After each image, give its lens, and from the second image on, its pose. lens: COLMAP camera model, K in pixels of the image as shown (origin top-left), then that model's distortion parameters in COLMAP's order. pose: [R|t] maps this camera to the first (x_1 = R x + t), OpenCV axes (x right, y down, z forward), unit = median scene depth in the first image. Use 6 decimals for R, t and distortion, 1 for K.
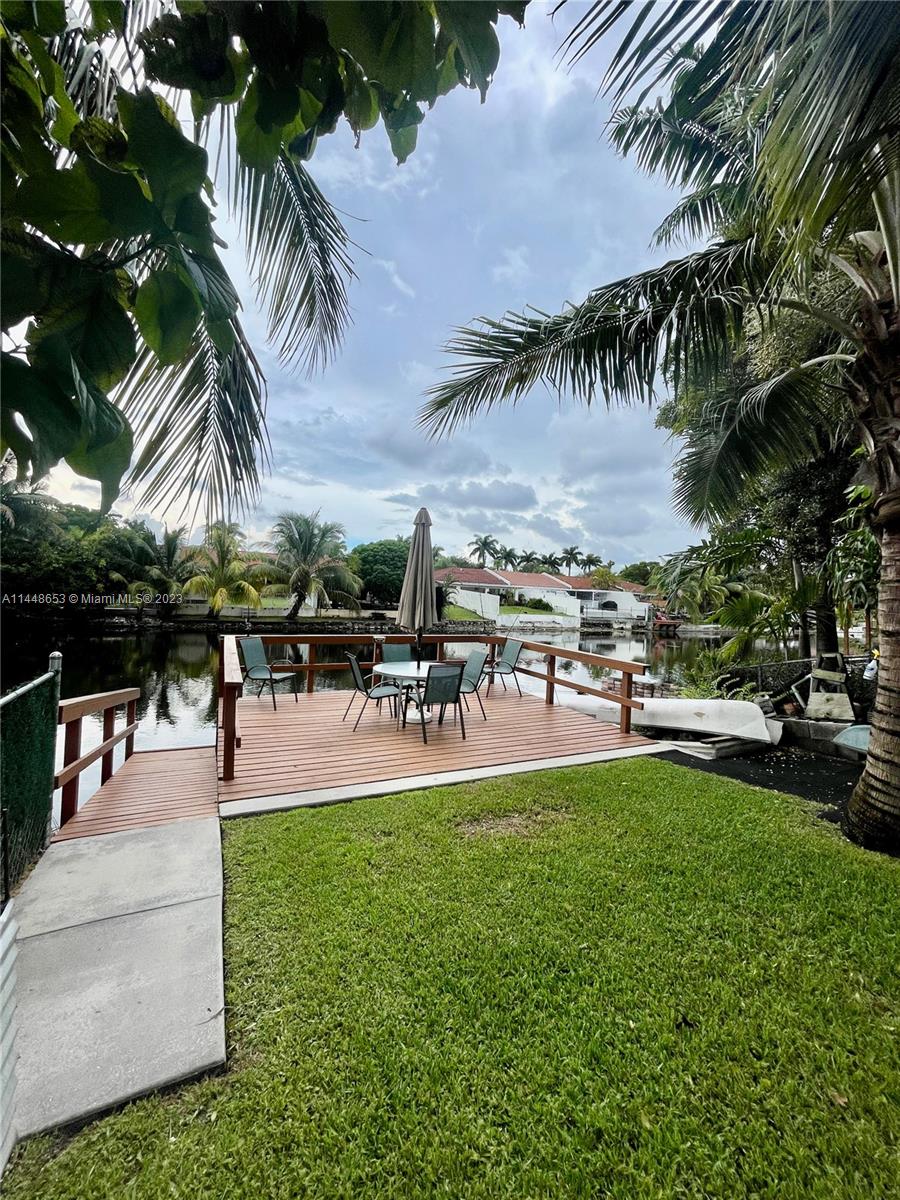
lens RADIAL K [[480.7, 0, 448.1], [0, 480.7, 597.4], [0, 0, 1]] dist [-0.001580, -0.000067]
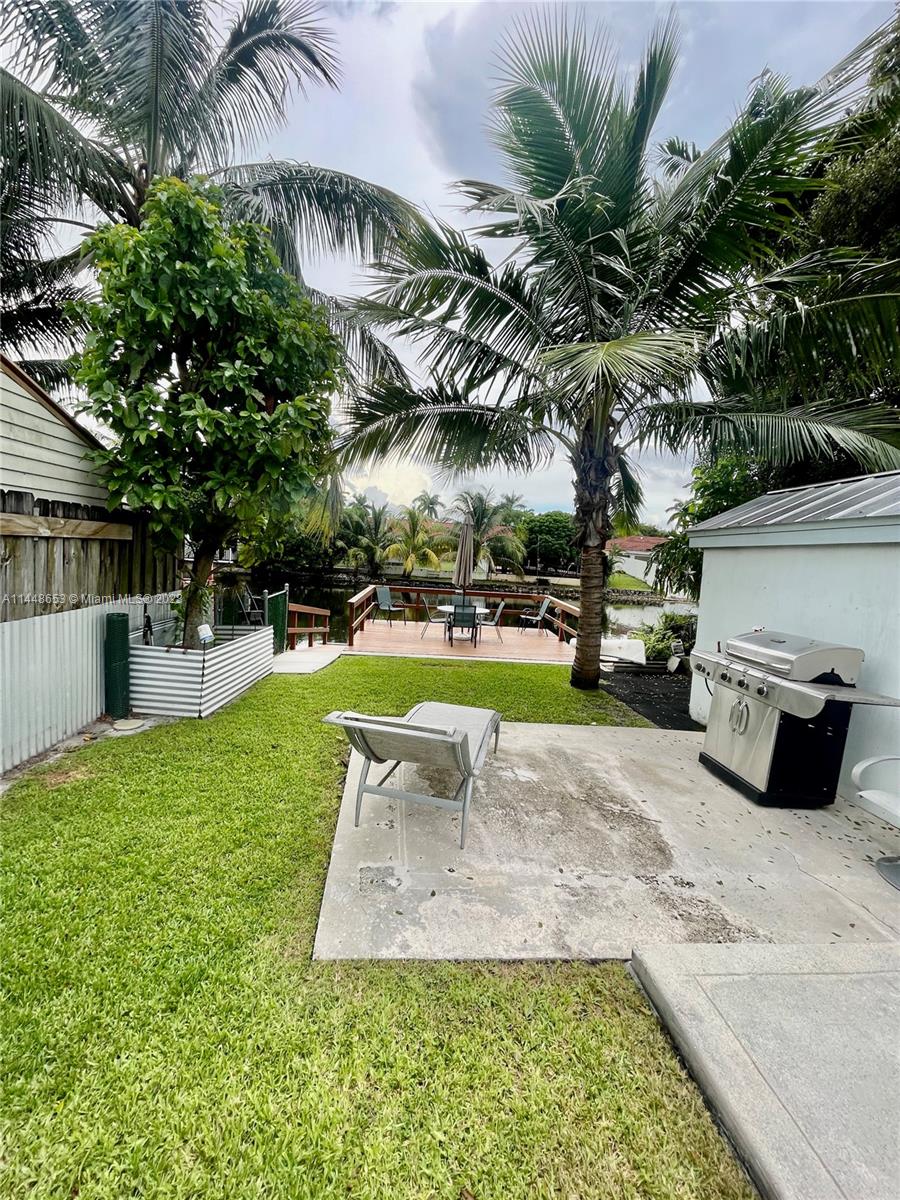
lens RADIAL K [[480.7, 0, 450.7], [0, 480.7, 605.5], [0, 0, 1]] dist [-0.001580, -0.000067]
pose [[0.920183, 0.061880, -0.386567, 0.112597], [-0.027664, 0.995238, 0.093464, -0.004911], [0.390510, -0.075310, 0.917513, -0.118281]]
